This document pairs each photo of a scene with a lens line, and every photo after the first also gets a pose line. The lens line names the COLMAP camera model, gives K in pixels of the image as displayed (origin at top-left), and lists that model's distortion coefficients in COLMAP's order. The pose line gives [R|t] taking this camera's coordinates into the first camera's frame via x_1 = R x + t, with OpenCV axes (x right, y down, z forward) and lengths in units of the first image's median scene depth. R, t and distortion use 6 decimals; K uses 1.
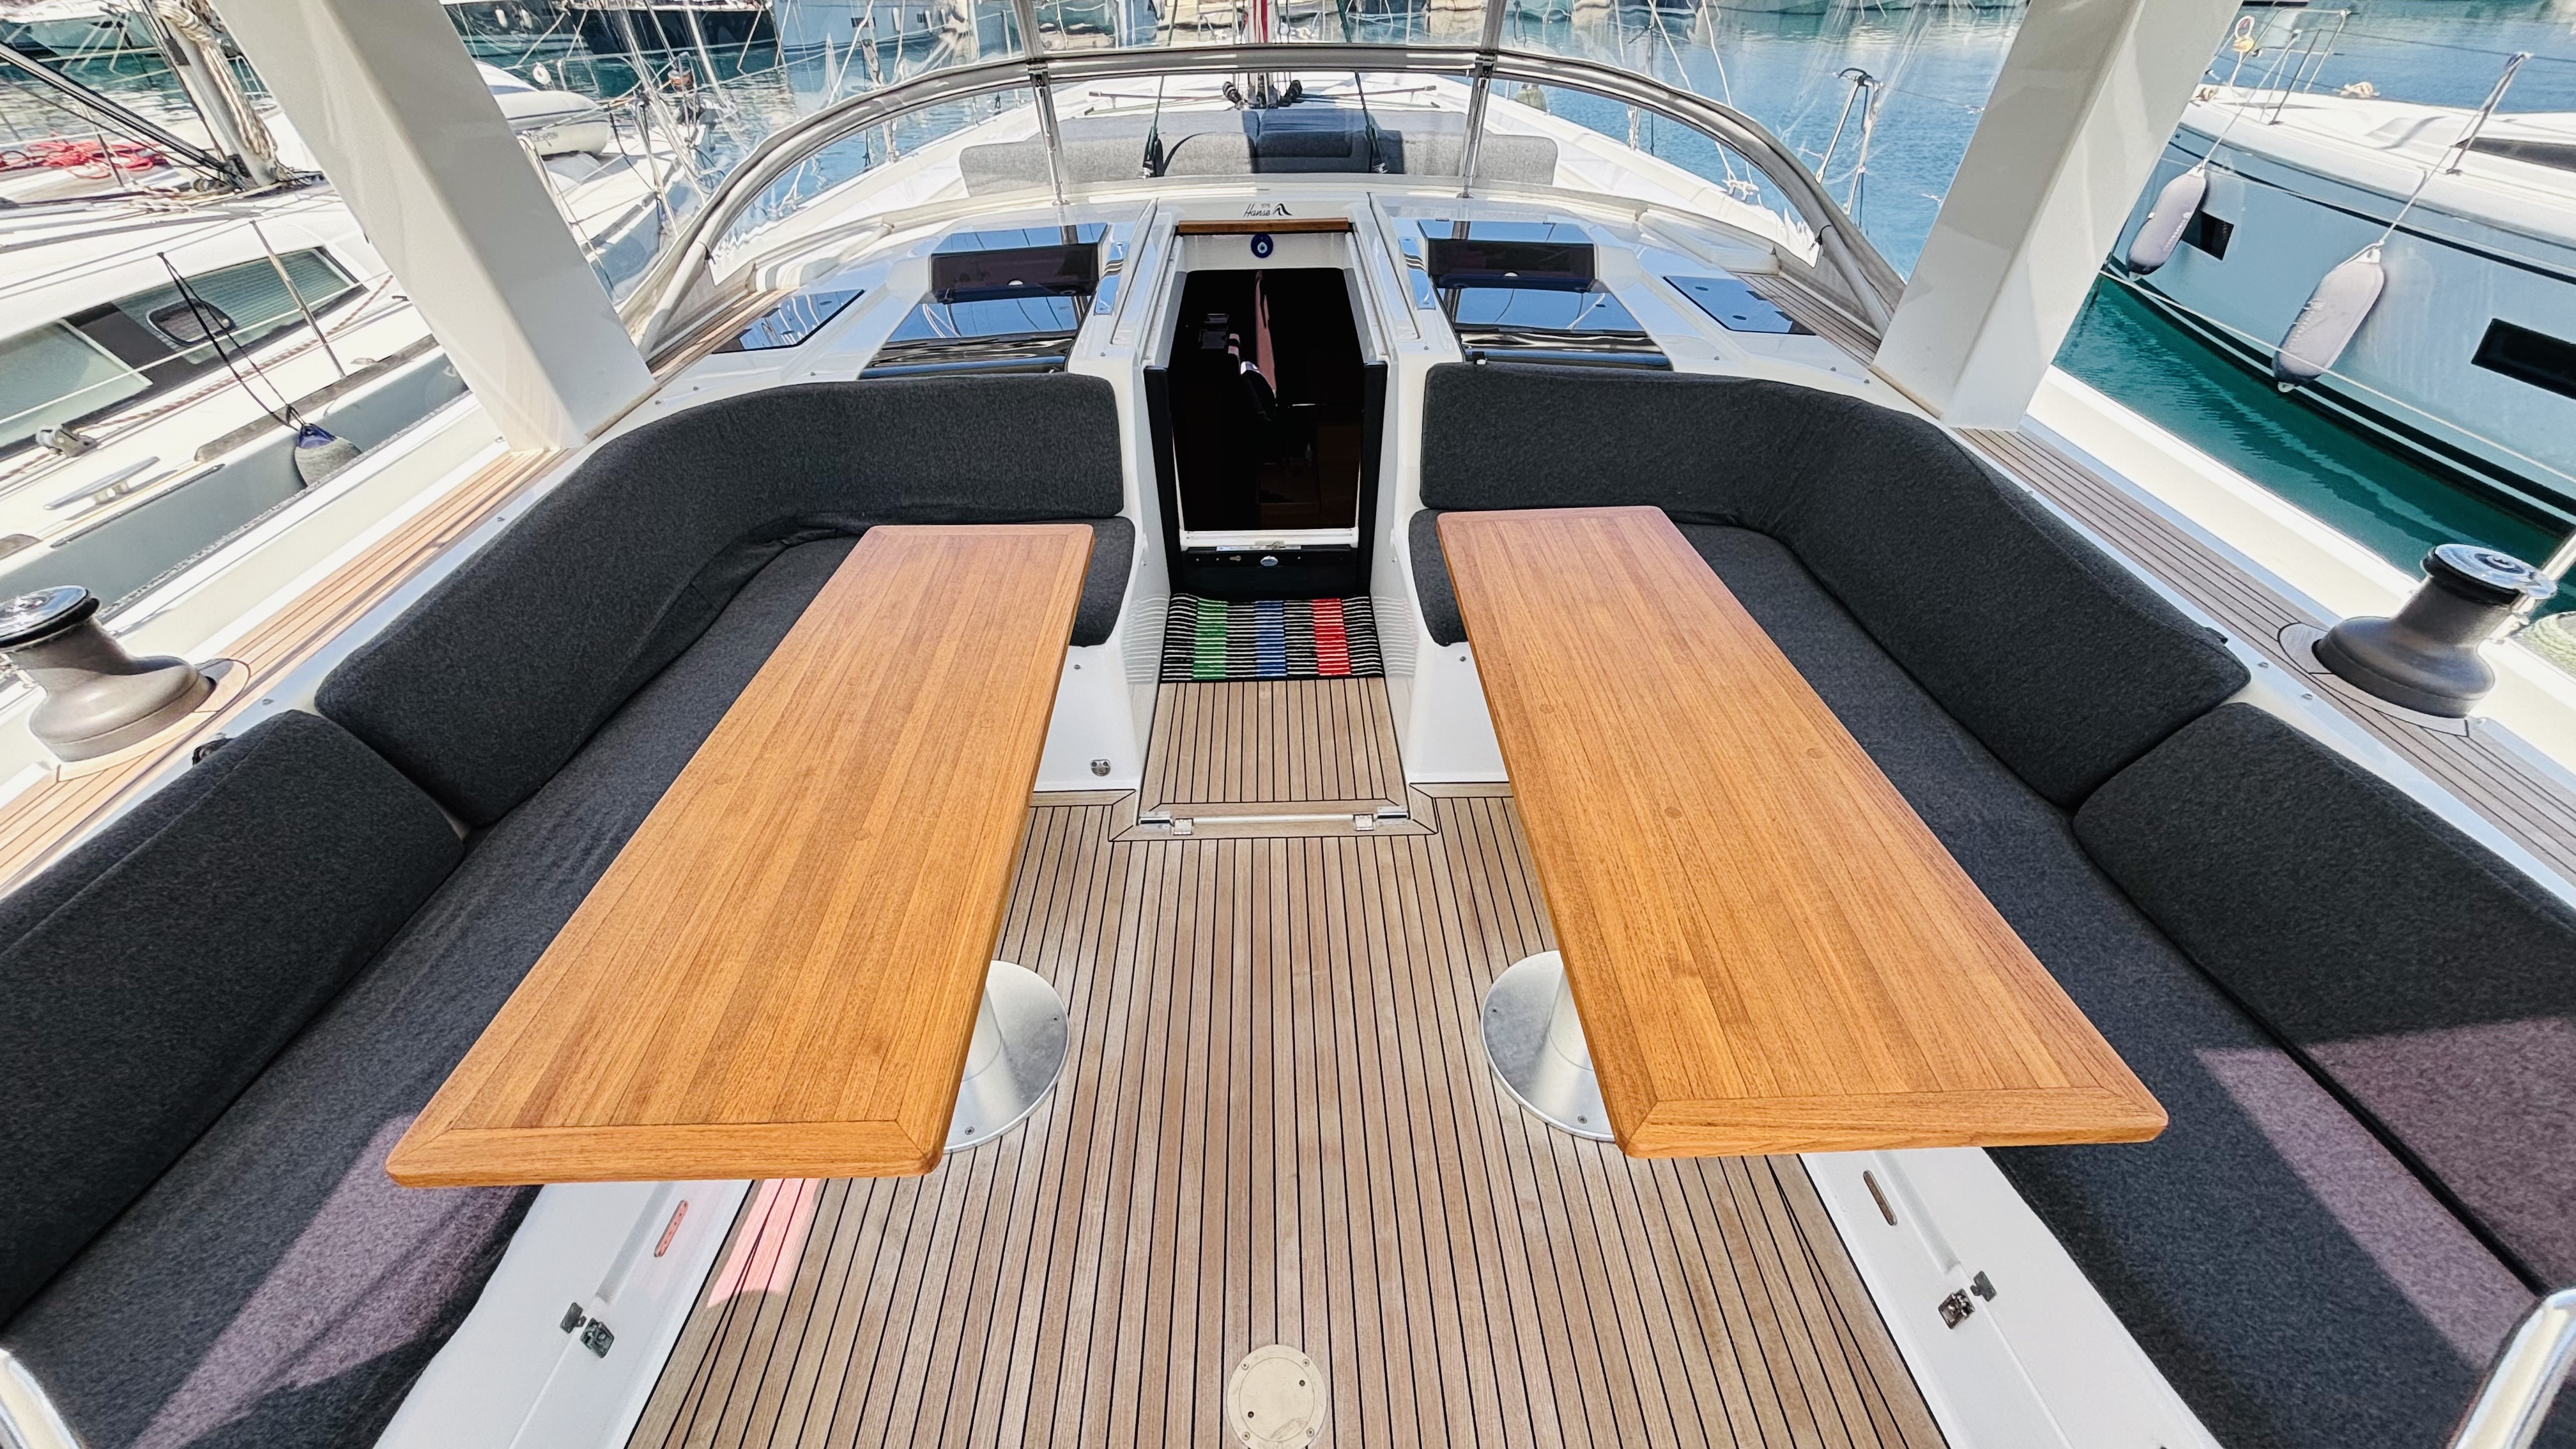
lens RADIAL K [[1027.4, 0, 1281.5], [0, 1027.4, 733.3], [0, 0, 1]] dist [0.001315, -0.000300]
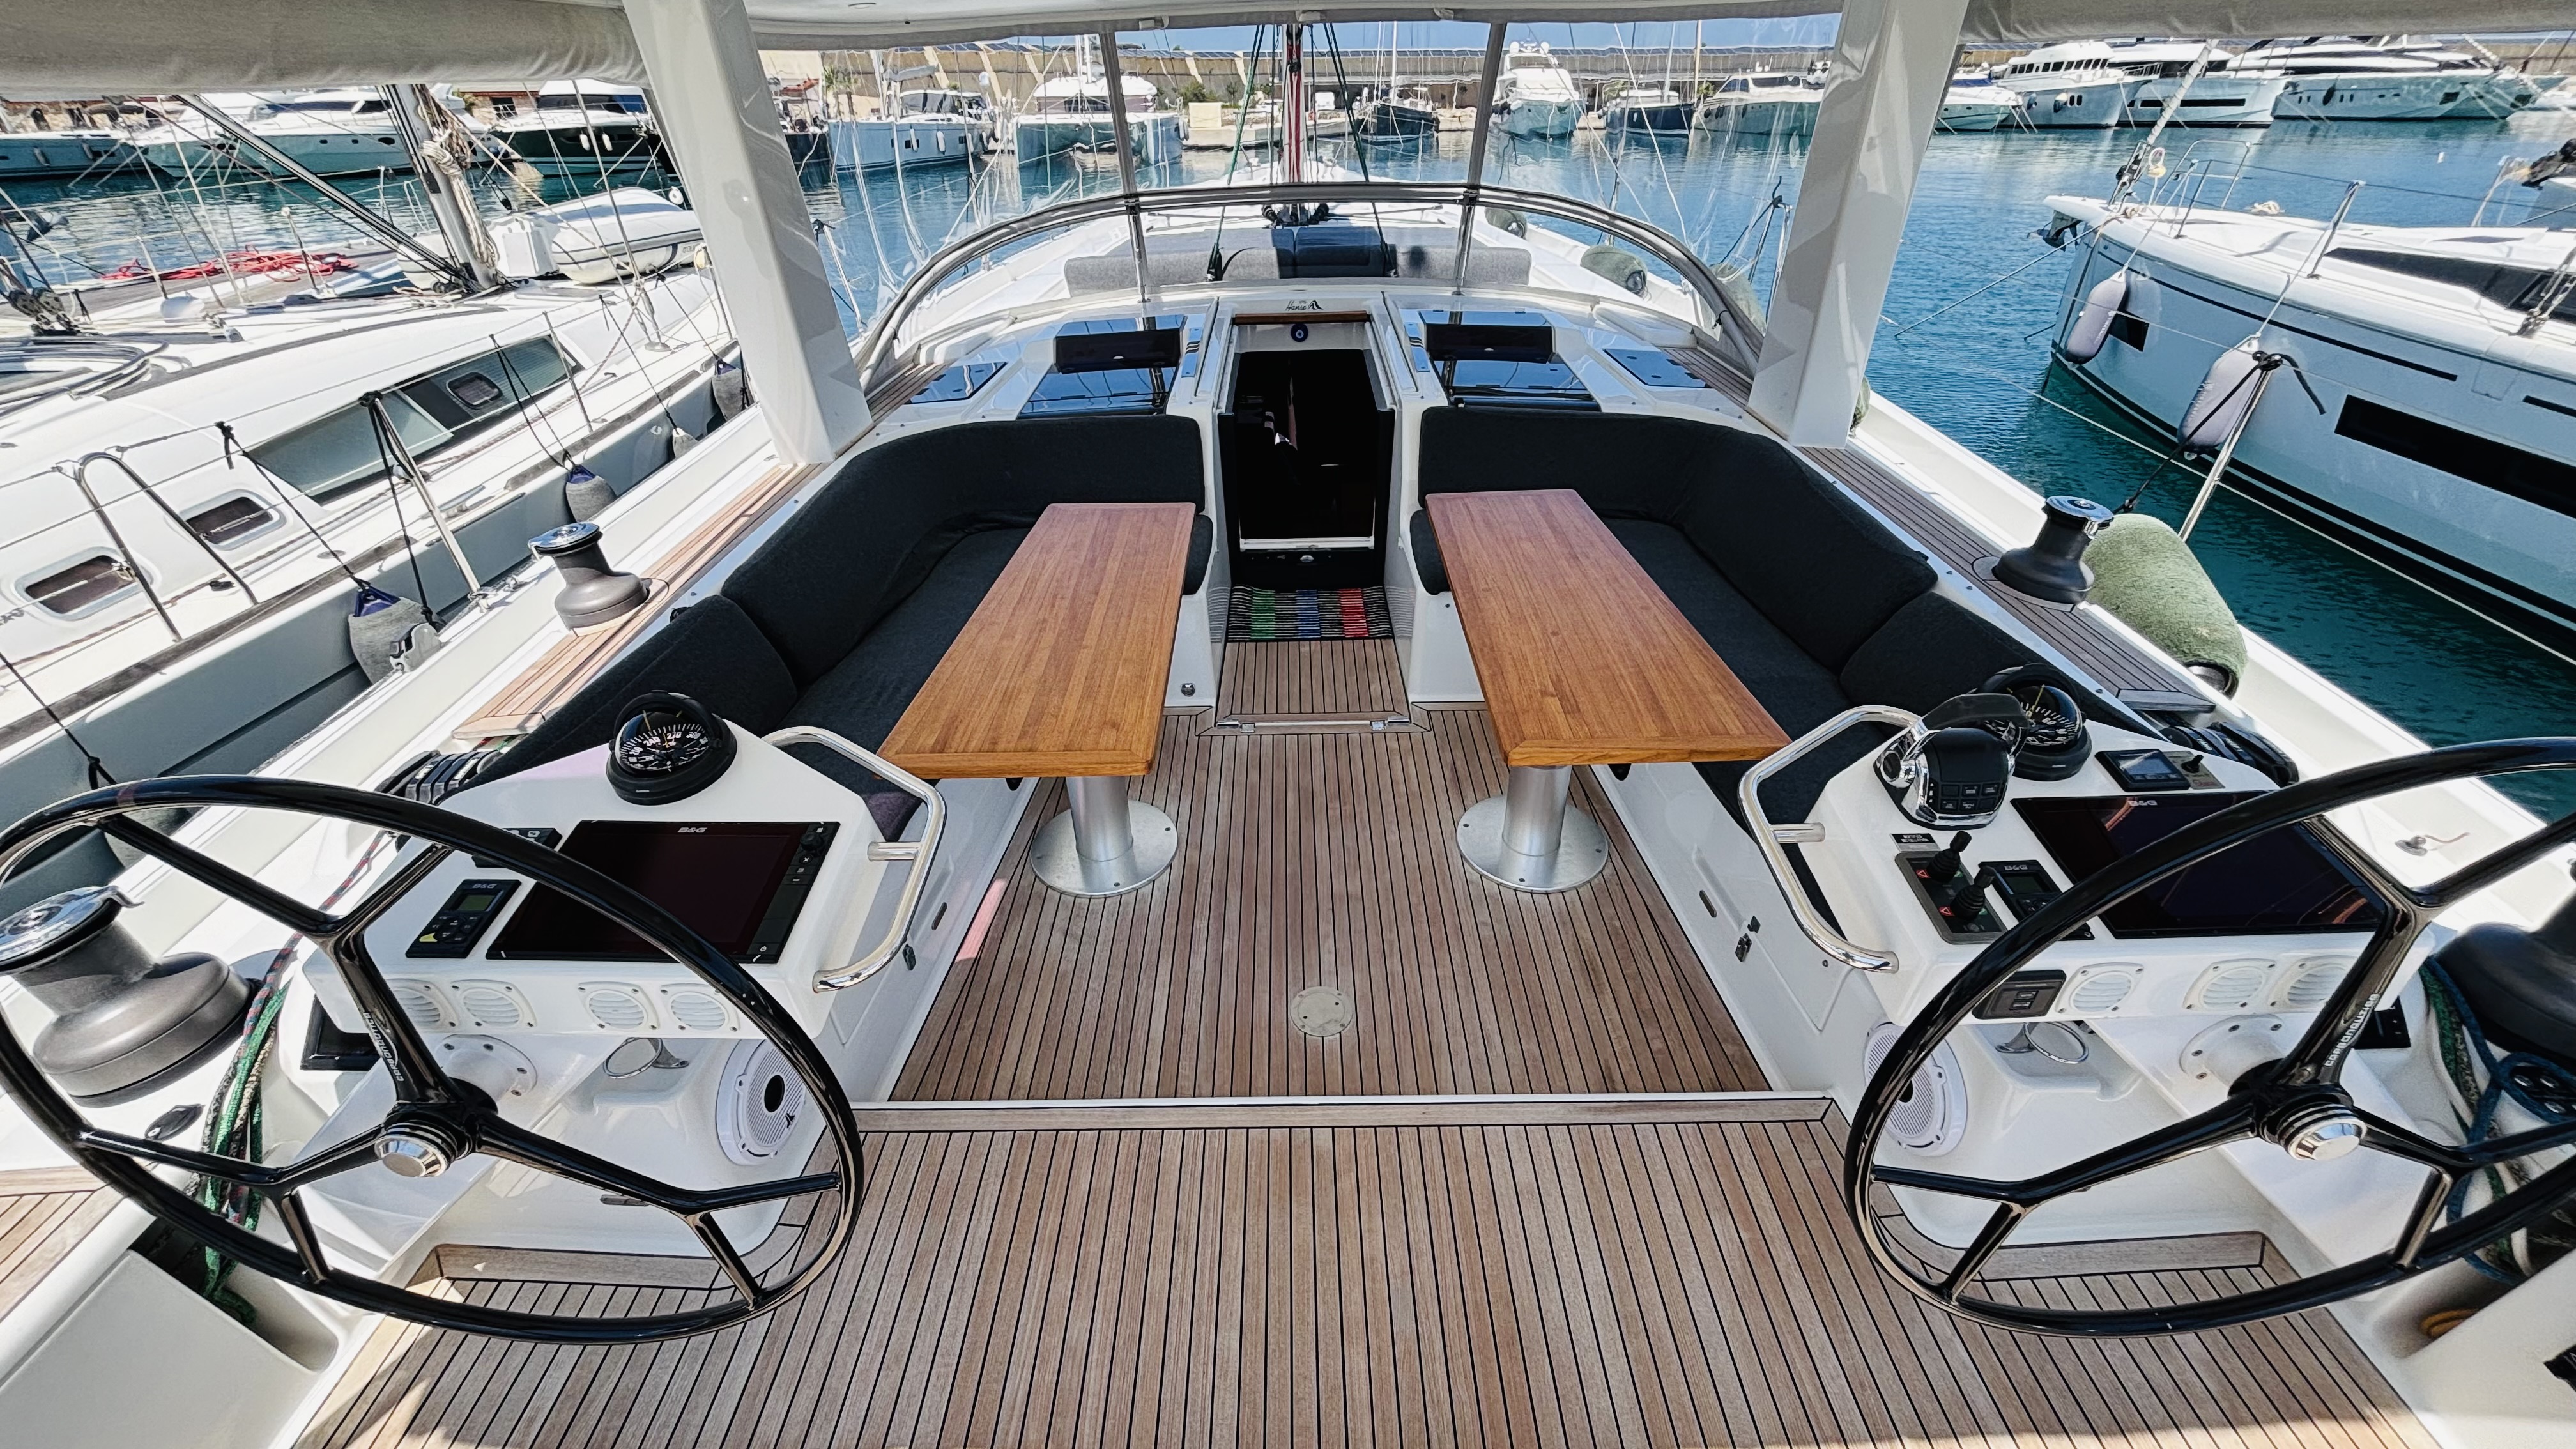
lens RADIAL K [[1031.2, 0, 1285.9], [0, 1031.2, 732.2], [0, 0, 1]] dist [-0.001730, -0.000541]
pose [[0.999864, 0.002675, -0.016281, -0.021532], [-0.004058, 0.996332, -0.085478, 0.213419], [0.015992, 0.085533, 0.996207, -0.383971]]
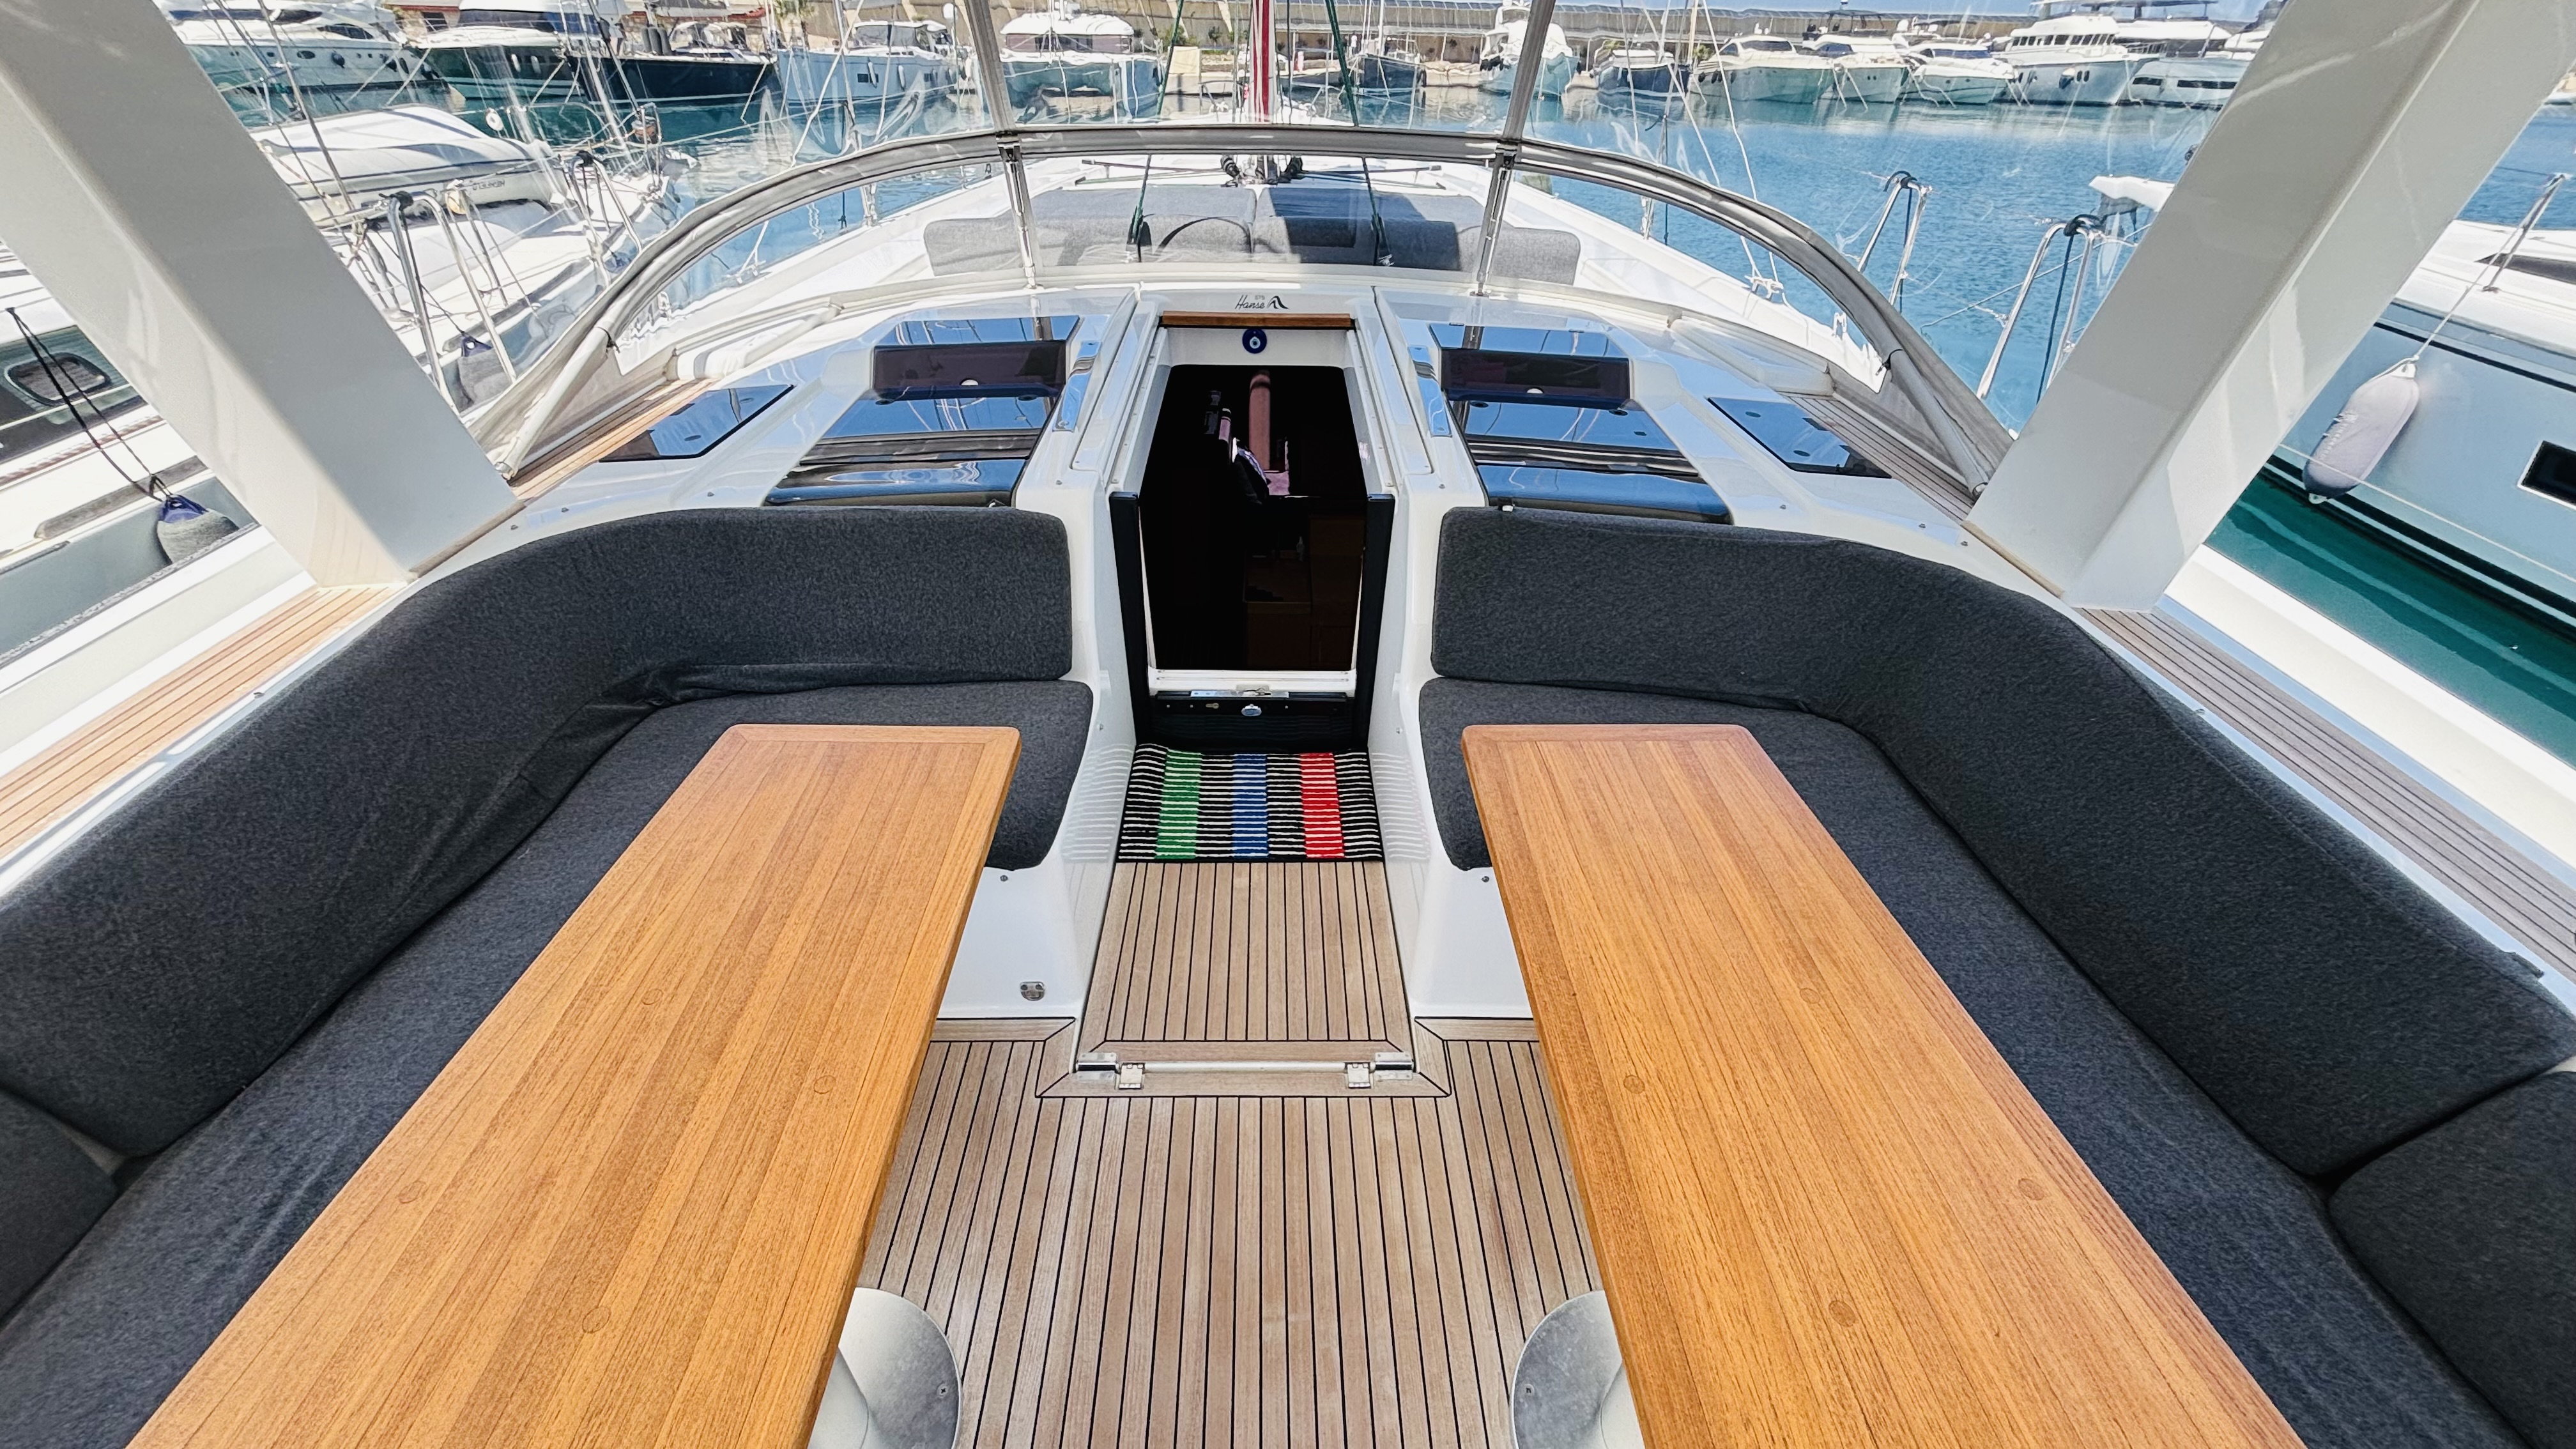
lens RADIAL K [[1036.6, 0, 1283.1], [0, 1036.6, 725.1], [0, 0, 1]] dist [0.001510, -0.000131]
pose [[0.999530, 0.026819, 0.014854, 0.002448], [-0.025934, 0.998046, -0.056855, -0.136488], [-0.016350, 0.056443, 0.998272, 0.176252]]
